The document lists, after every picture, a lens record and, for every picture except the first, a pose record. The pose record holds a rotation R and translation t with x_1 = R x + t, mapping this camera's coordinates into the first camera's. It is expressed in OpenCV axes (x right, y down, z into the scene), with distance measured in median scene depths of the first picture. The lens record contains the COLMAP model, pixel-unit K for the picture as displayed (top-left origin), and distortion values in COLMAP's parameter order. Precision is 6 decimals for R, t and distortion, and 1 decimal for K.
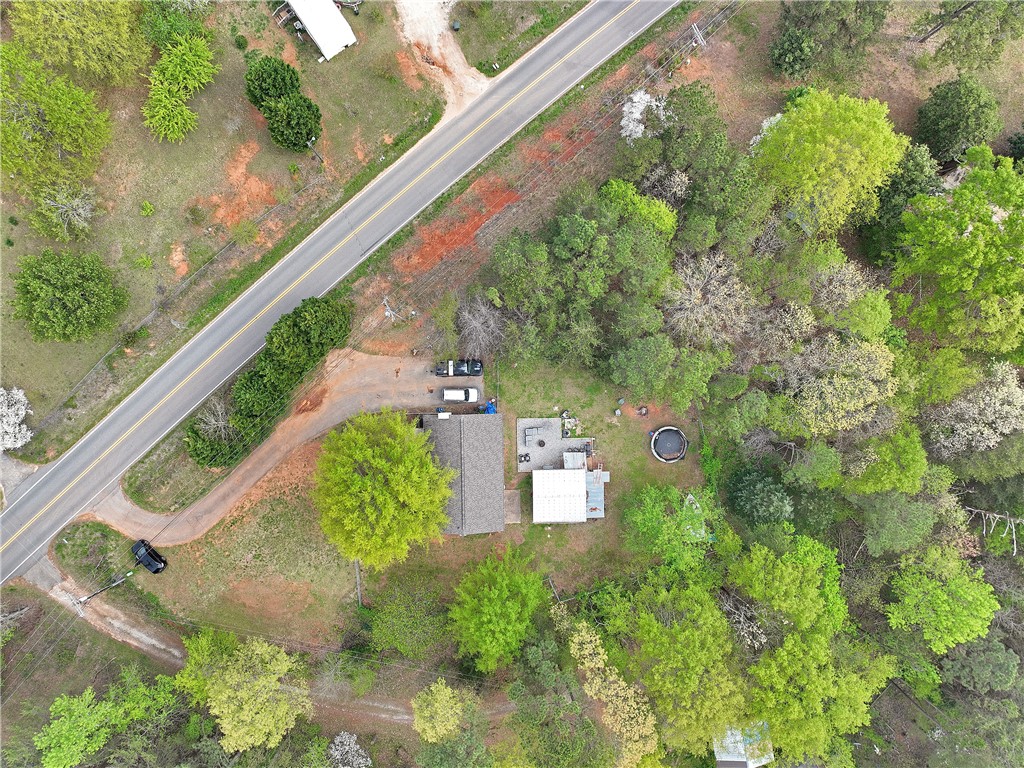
lens RADIAL K [[719.9, 0, 512.8], [0, 719.9, 383.1], [0, 0, 1]] dist [0.000532, 0.002102]
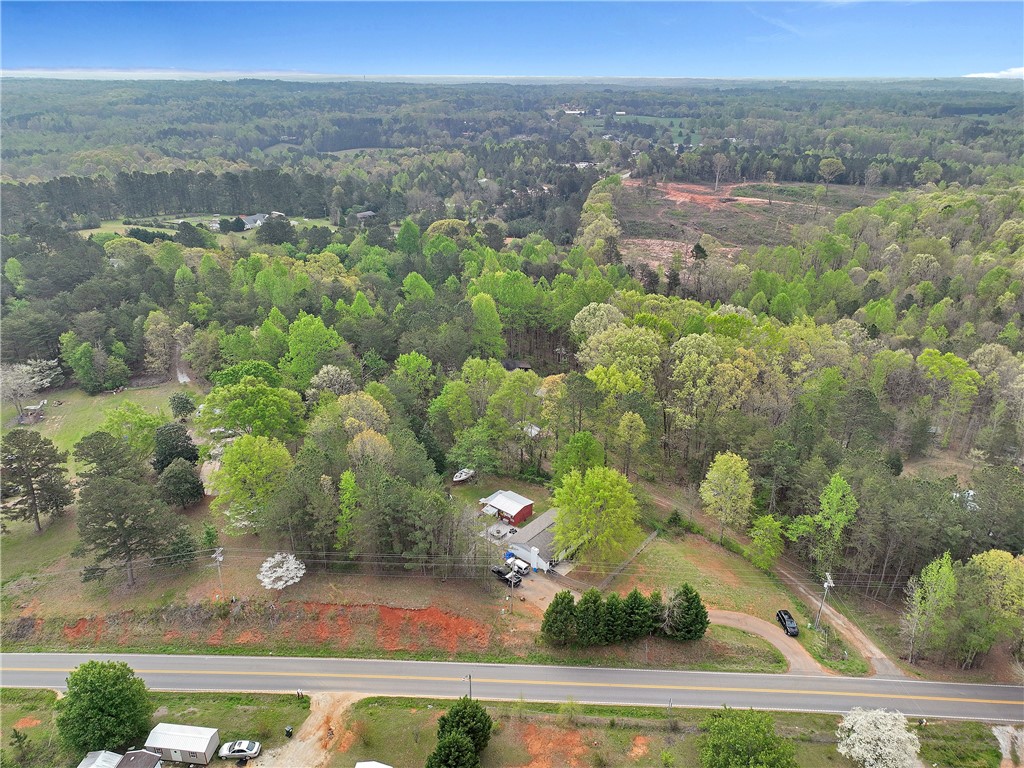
lens RADIAL K [[719.9, 0, 513.0], [0, 719.9, 384.8], [0, 0, 1]] dist [0.000532, 0.002102]
pose [[-0.751504, -0.262316, 0.605336, -0.796735], [0.659657, -0.285338, 0.695295, -0.836514], [-0.009662, 0.921831, 0.387471, 0.125801]]
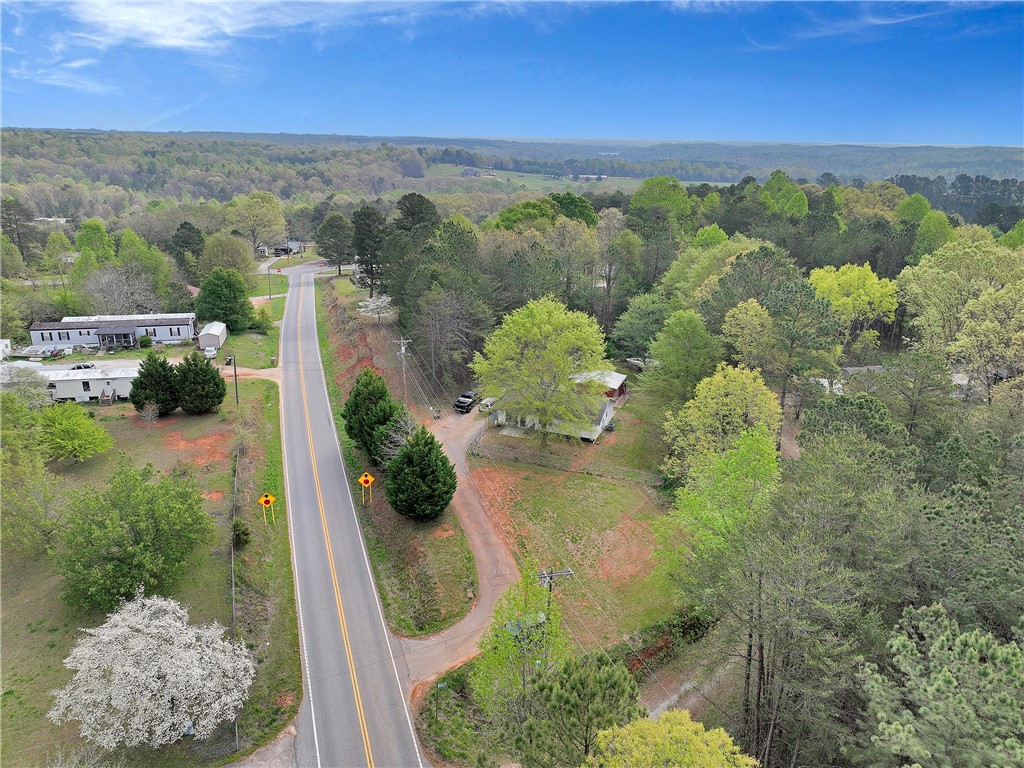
lens RADIAL K [[719.9, 0, 513.6], [0, 719.9, 383.7], [0, 0, 1]] dist [0.000532, 0.002102]
pose [[0.376598, -0.290519, 0.879643, -1.001727], [0.925971, 0.146156, -0.348161, 0.421474], [-0.027418, 0.945641, 0.324055, 0.585584]]
